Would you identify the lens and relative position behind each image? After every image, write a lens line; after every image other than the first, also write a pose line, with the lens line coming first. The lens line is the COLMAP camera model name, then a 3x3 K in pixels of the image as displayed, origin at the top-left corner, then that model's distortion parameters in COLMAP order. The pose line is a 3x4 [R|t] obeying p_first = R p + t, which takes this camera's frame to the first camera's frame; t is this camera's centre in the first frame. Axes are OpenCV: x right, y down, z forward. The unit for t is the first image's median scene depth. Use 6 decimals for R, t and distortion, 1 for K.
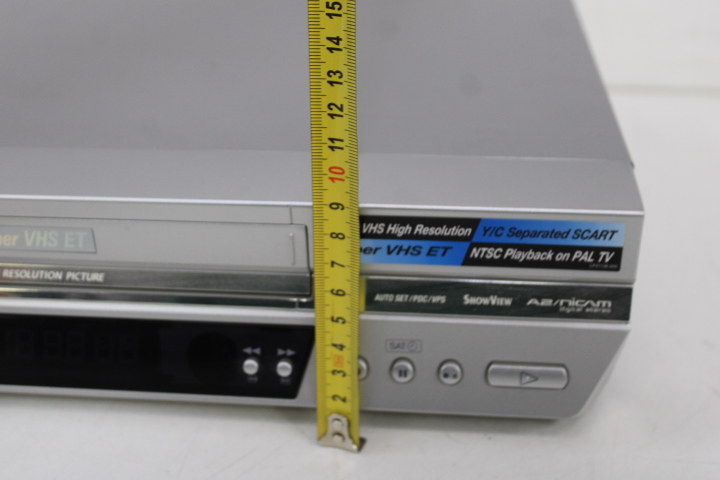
lens RADIAL K [[979.7, 0, 355.9], [0, 979.7, 238.5], [0, 0, 1]] dist [-0.058811, 0.000000]
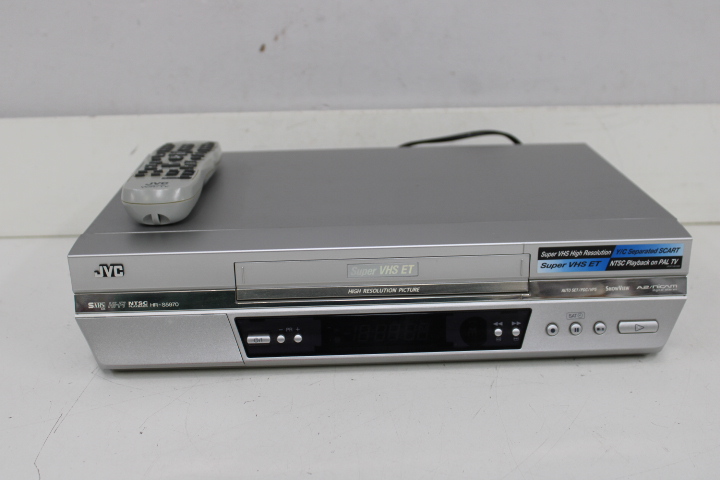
lens RADIAL K [[894.5, 0, 356.1], [0, 894.5, 236.0], [0, 0, 1]] dist [-0.061685, 0.000000]
pose [[0.992160, -0.040728, 0.118153, -0.618018], [0.059452, 0.985396, -0.159563, 0.220467], [-0.109929, 0.165336, 0.980092, -0.756692]]
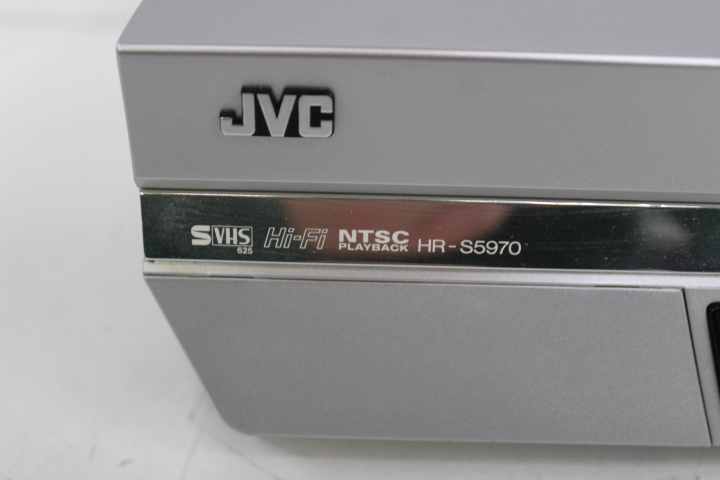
lens RADIAL K [[894.5, 0, 357.2], [0, 894.5, 260.5], [0, 0, 1]] dist [-0.061685, 0.000000]
pose [[0.996751, -0.009324, 0.080007, -0.902574], [0.003855, 0.997661, 0.068246, 0.016011], [-0.080456, -0.067716, 0.994455, 0.615344]]
